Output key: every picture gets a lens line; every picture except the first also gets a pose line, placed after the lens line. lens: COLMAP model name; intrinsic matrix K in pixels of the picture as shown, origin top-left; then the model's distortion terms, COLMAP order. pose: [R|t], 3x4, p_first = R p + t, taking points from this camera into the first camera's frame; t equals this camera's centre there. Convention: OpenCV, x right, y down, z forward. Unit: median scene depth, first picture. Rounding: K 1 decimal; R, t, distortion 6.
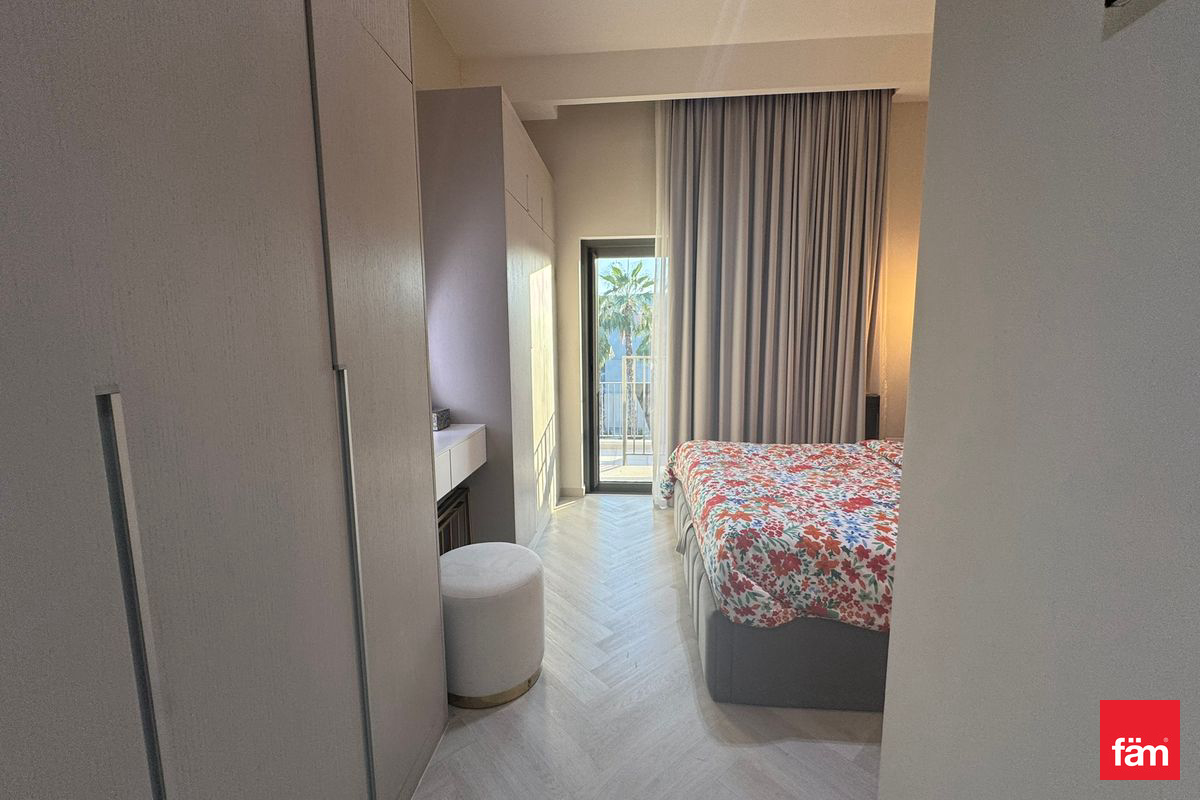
lens RADIAL K [[483.1, 0, 601.4], [0, 483.1, 396.8], [0, 0, 1]] dist [0.001454, 0.001250]
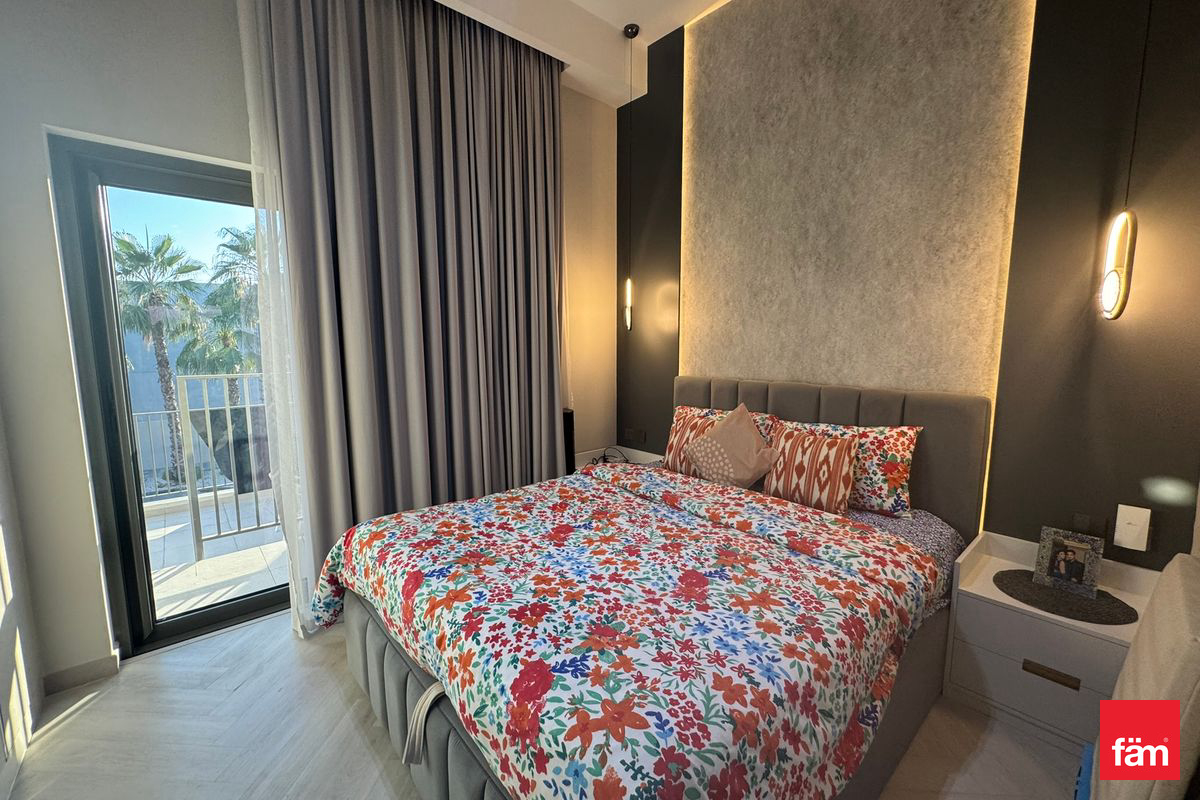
lens RADIAL K [[483.1, 0, 596.4], [0, 483.1, 395.4], [0, 0, 1]] dist [0.001454, 0.001250]
pose [[0.700379, -0.082940, 0.708936, -0.043515], [0.089596, 0.995586, 0.027962, -0.082098], [-0.708125, 0.043933, 0.704719, 0.554301]]
